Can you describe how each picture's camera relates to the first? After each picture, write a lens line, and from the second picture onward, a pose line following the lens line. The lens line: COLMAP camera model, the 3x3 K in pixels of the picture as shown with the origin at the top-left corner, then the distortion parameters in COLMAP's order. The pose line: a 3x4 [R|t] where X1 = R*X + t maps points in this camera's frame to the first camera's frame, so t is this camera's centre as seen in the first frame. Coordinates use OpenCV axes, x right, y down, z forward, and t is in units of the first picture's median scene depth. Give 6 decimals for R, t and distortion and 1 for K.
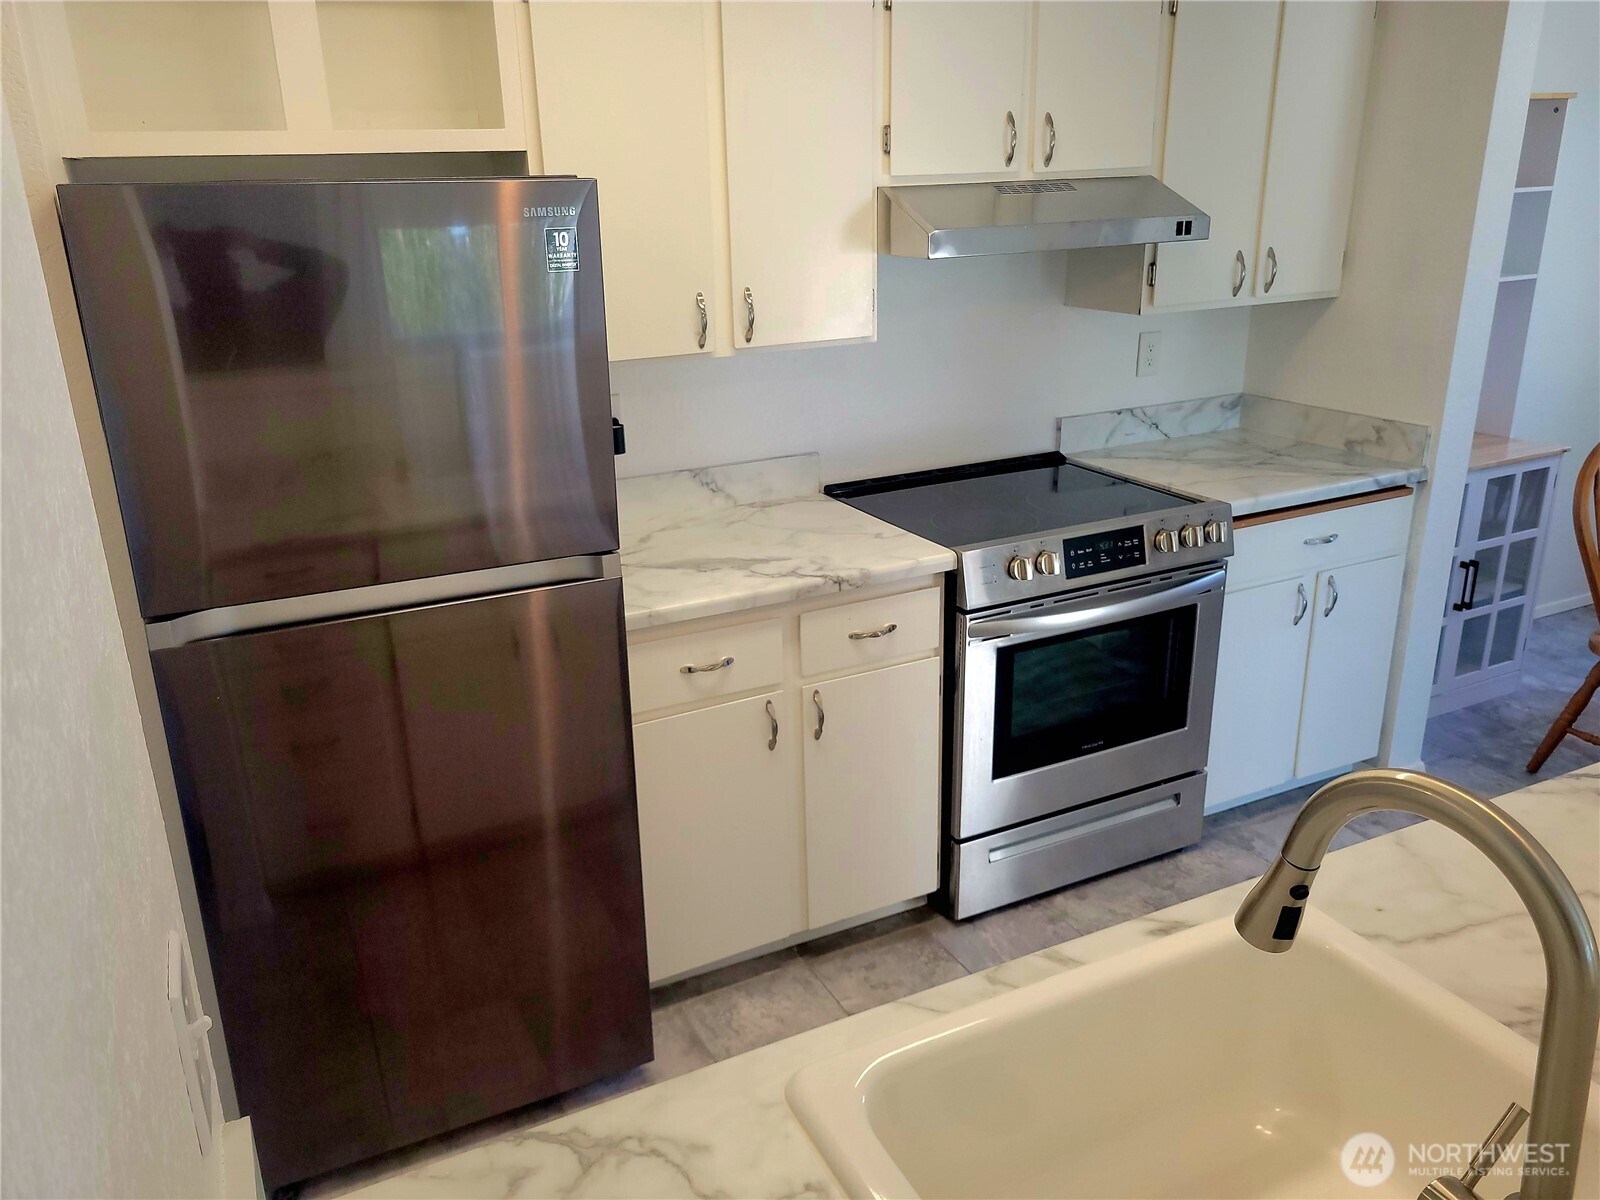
lens RADIAL K [[1205.4, 0, 772.9], [0, 1205.4, 584.1], [0, 0, 1]] dist [0.045902, 0.003345]
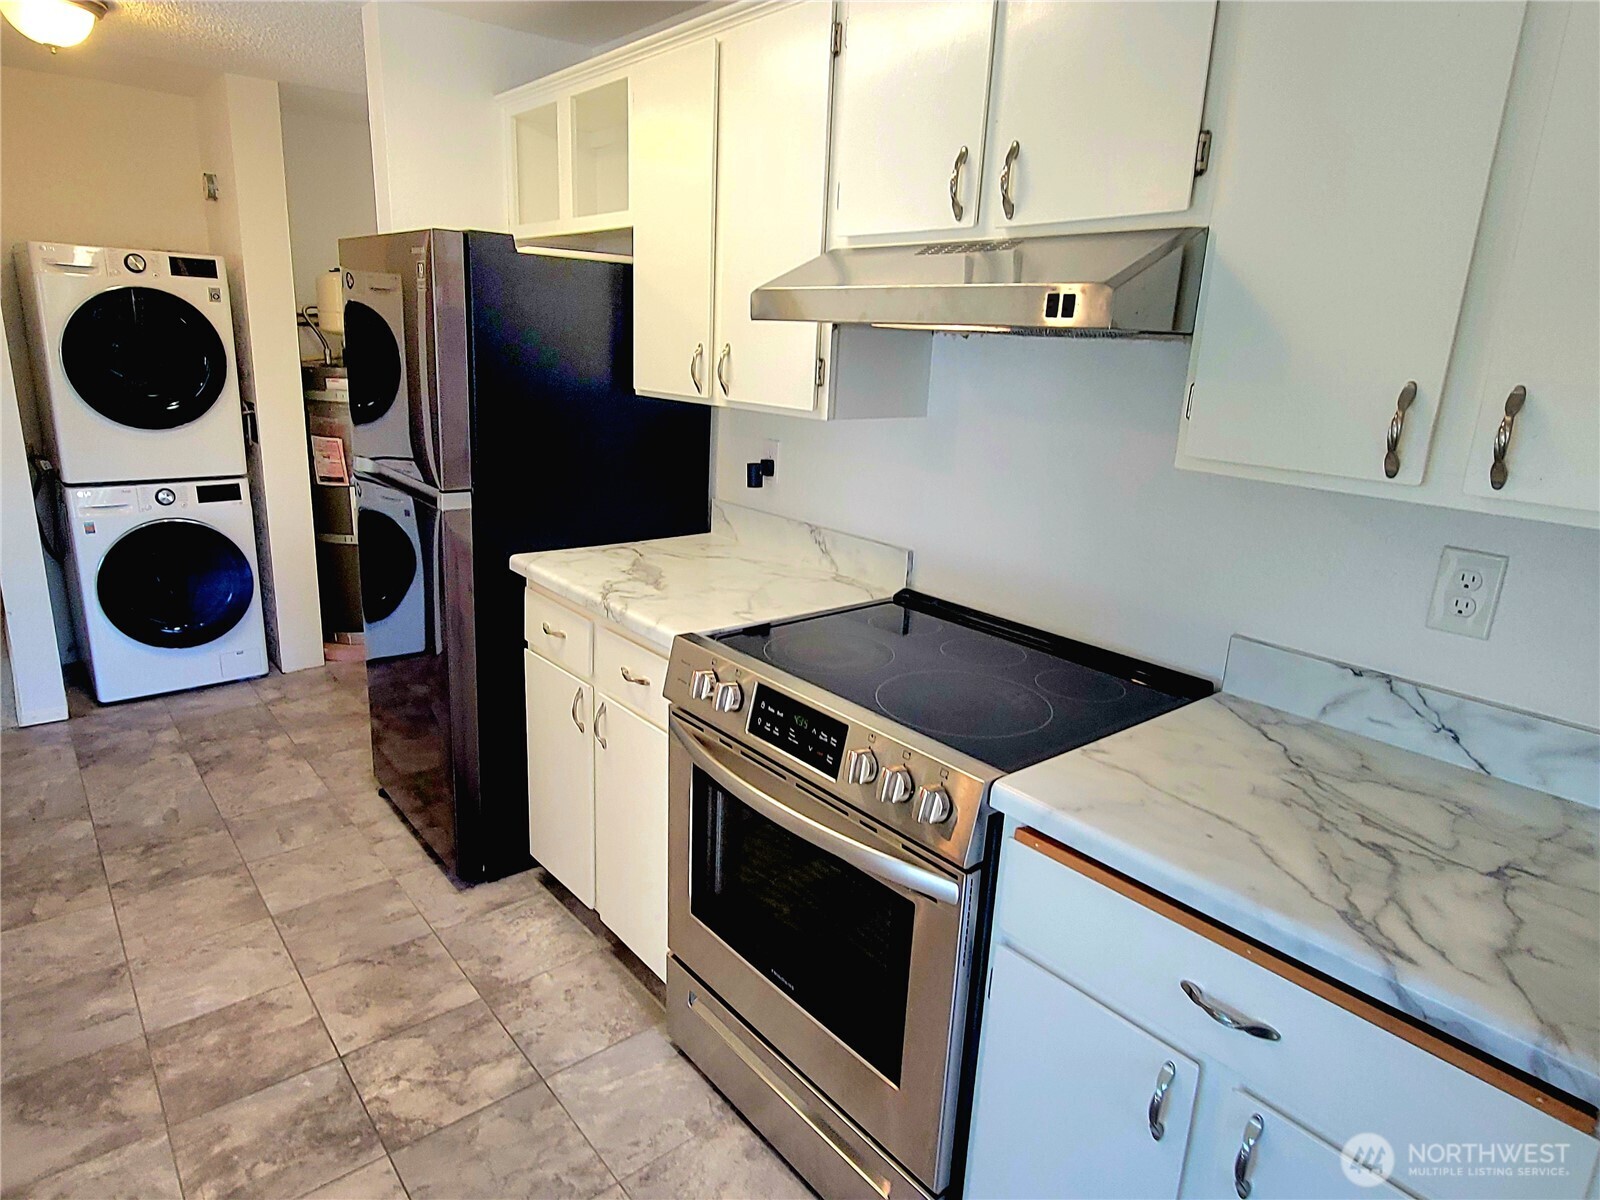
lens RADIAL K [[962.3, 0, 788.1], [0, 962.3, 590.3], [0, 0, 1]] dist [0.002846, 0.000003]
pose [[0.234100, 0.286556, -0.929022, 0.728221], [-0.356961, 0.914169, 0.192026, -0.196658], [0.904310, 0.286671, 0.316297, 0.725932]]
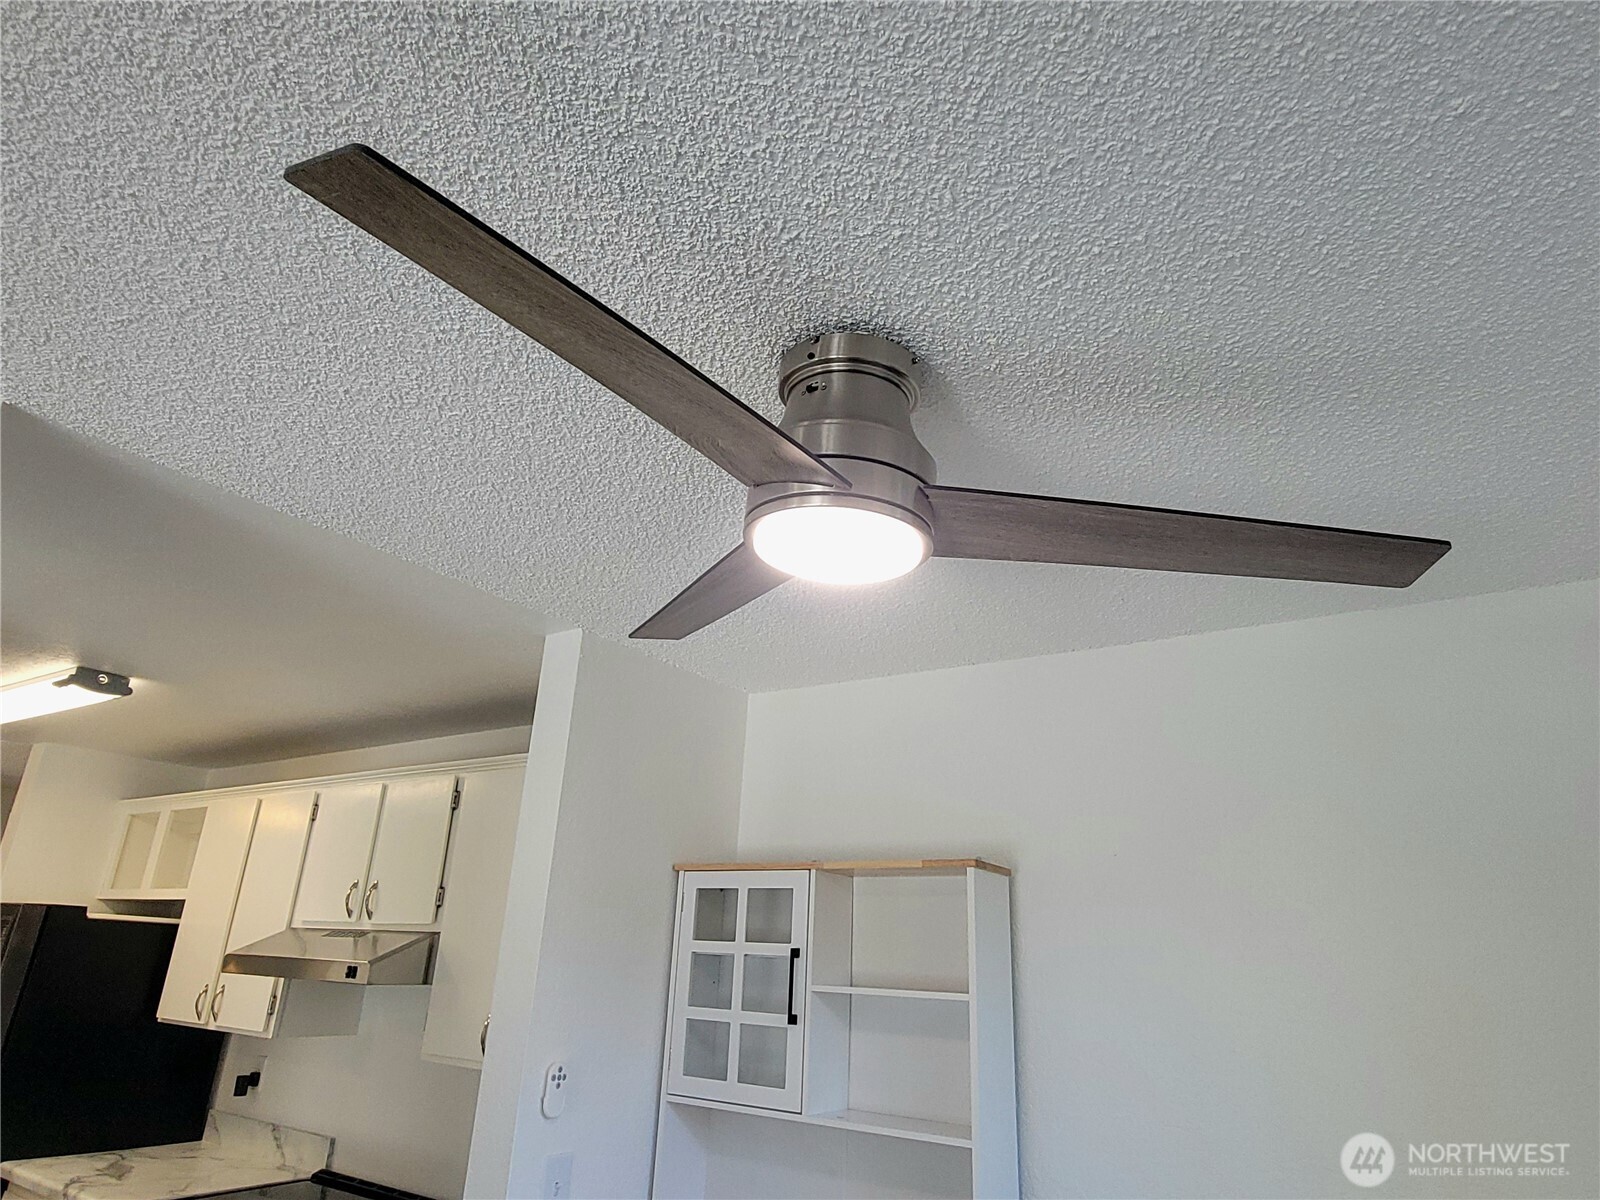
lens RADIAL K [[962.3, 0, 788.1], [0, 962.3, 590.3], [0, 0, 1]] dist [0.002846, 0.000003]
pose [[0.501766, -0.264577, -0.823547, 1.332637], [-0.331117, 0.820810, -0.465438, -0.282102], [0.799120, 0.506231, 0.324249, 0.792361]]
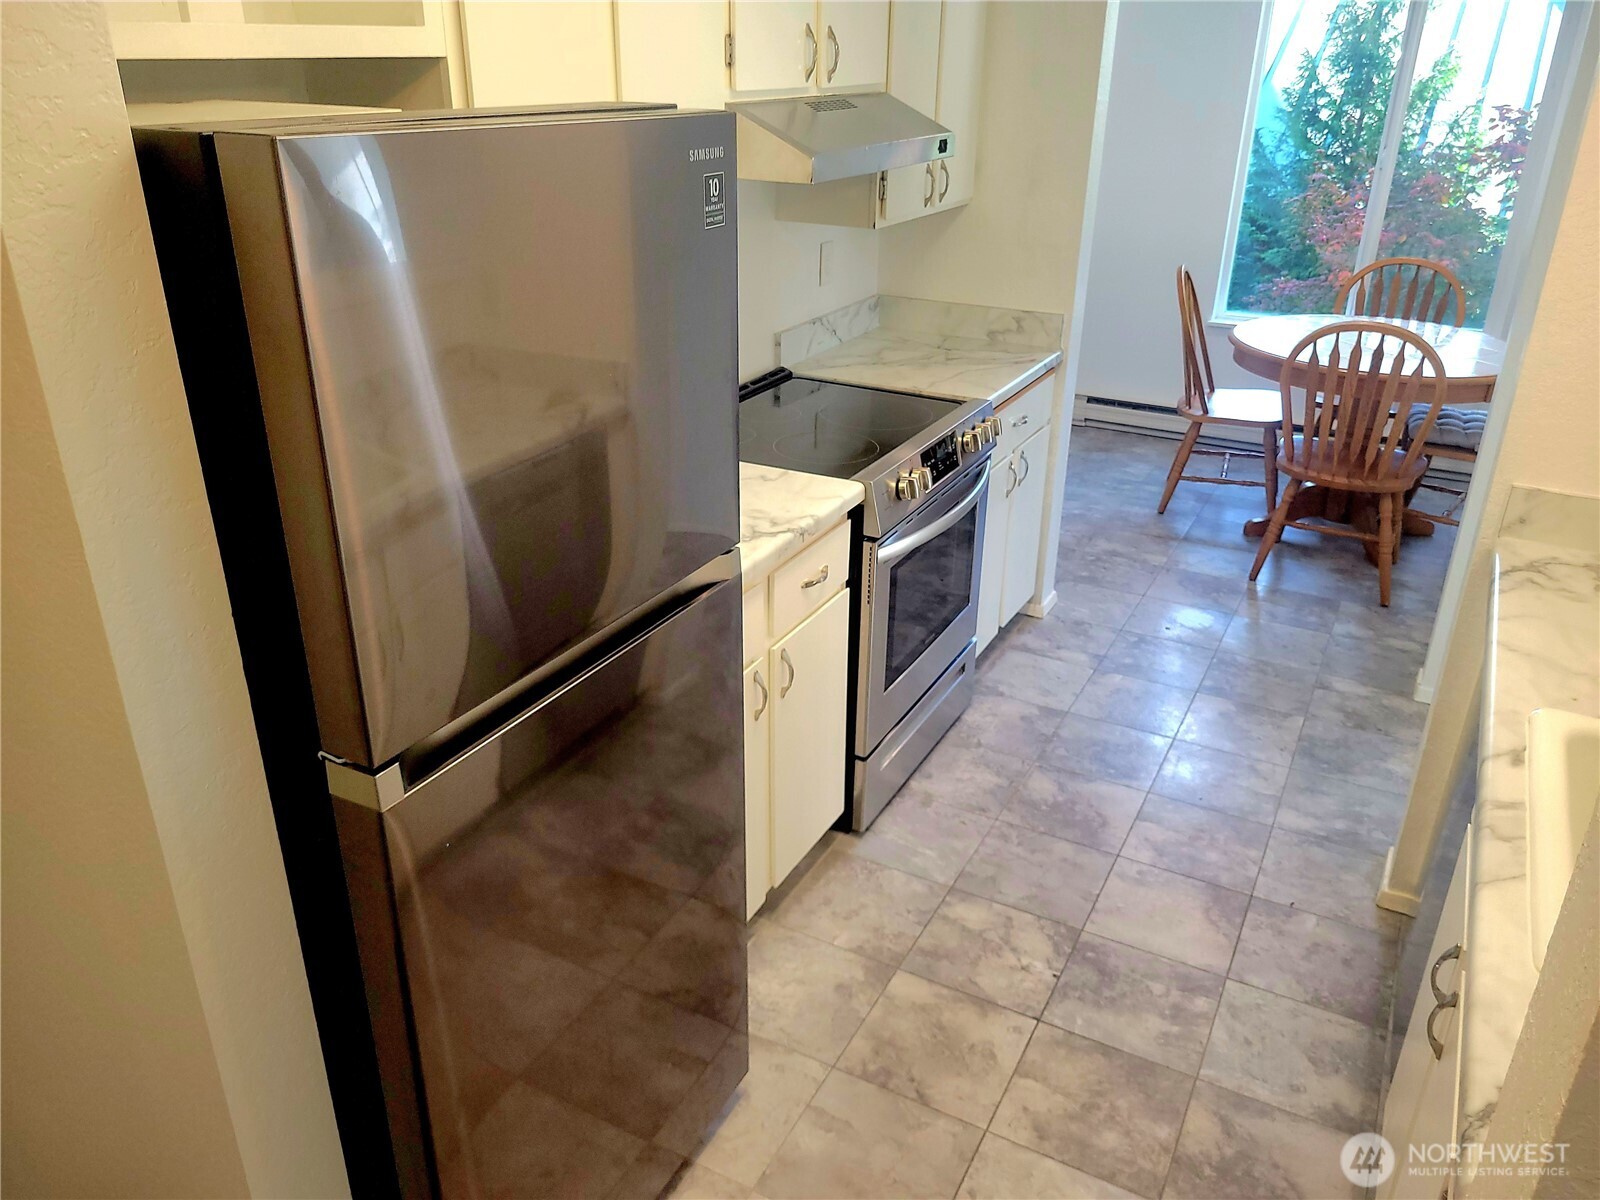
lens RADIAL K [[1211.1, 0, 800.0], [0, 1211.1, 600.0], [0, 0, 1]] dist [0.031531, -0.000287]
pose [[0.804275, -0.214759, 0.554094, -0.410708], [0.157748, 0.976119, 0.149355, -0.078712], [-0.572937, -0.032715, 0.818946, 0.175481]]
